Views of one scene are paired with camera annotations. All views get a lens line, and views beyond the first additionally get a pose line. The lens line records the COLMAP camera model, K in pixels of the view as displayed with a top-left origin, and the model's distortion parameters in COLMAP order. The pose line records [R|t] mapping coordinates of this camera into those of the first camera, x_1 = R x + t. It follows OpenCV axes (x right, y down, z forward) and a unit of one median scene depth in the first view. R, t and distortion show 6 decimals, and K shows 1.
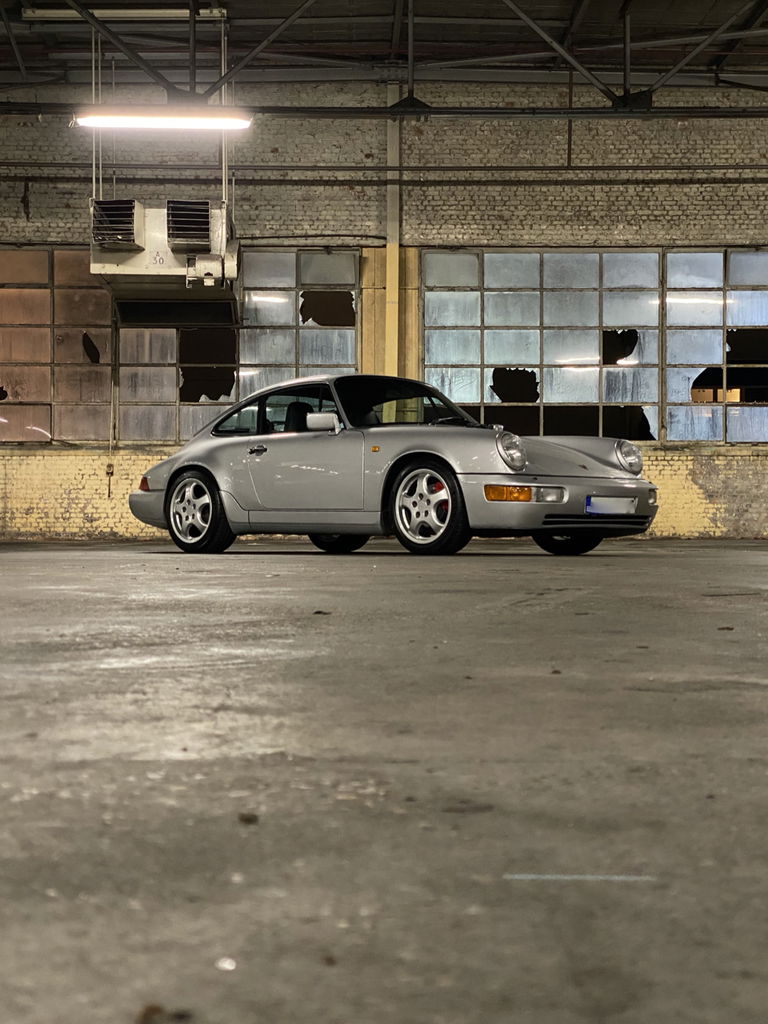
lens RADIAL K [[1455.1, 0, 384.0], [0, 1455.1, 512.0], [0, 0, 1]] dist [0.065925, 0.037139]
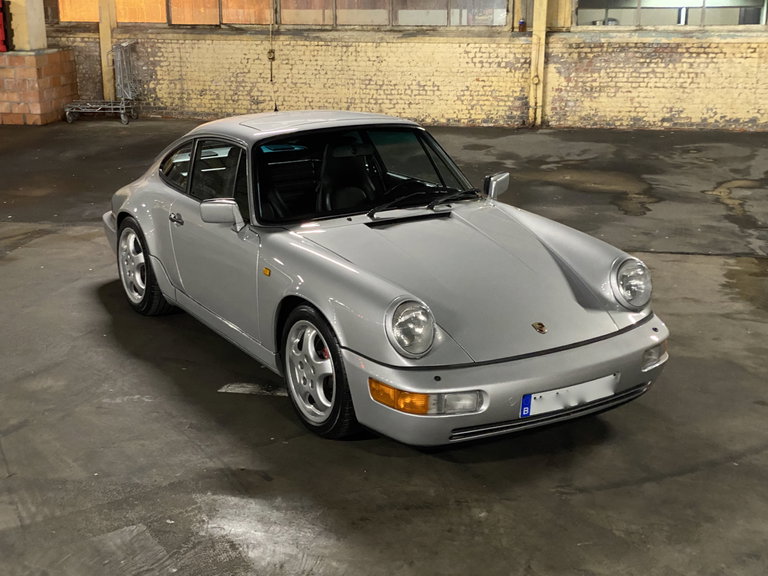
lens RADIAL K [[1091.3, 0, 384.0], [0, 1091.3, 288.0], [0, 0, 1]] dist [0.065925, 0.037139]
pose [[0.970696, 0.063012, -0.231903, 0.083300], [0.004769, 0.959769, 0.280750, -0.087525], [0.240264, -0.273629, 0.931343, 0.233512]]
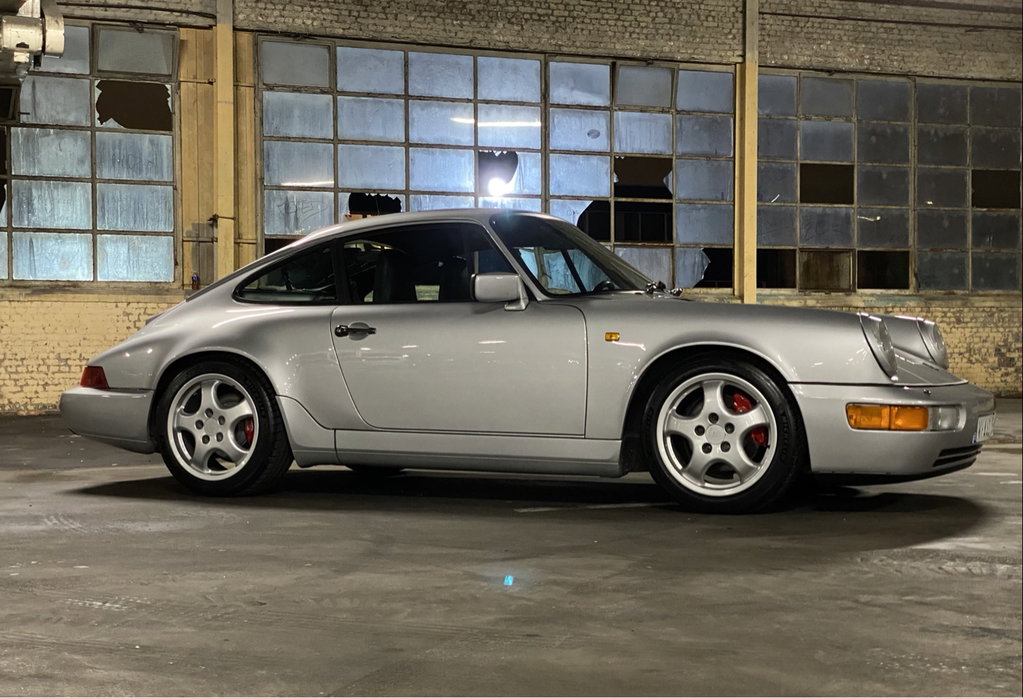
lens RADIAL K [[1493.6, 0, 511.9], [0, 1493.6, 388.5], [0, 0, 1]] dist [0.092713, -0.072824]
pose [[0.941104, -0.012770, 0.337876, -0.119874], [0.001132, 0.999400, 0.034618, -0.020267], [-0.338116, -0.032196, 0.940554, 0.197801]]
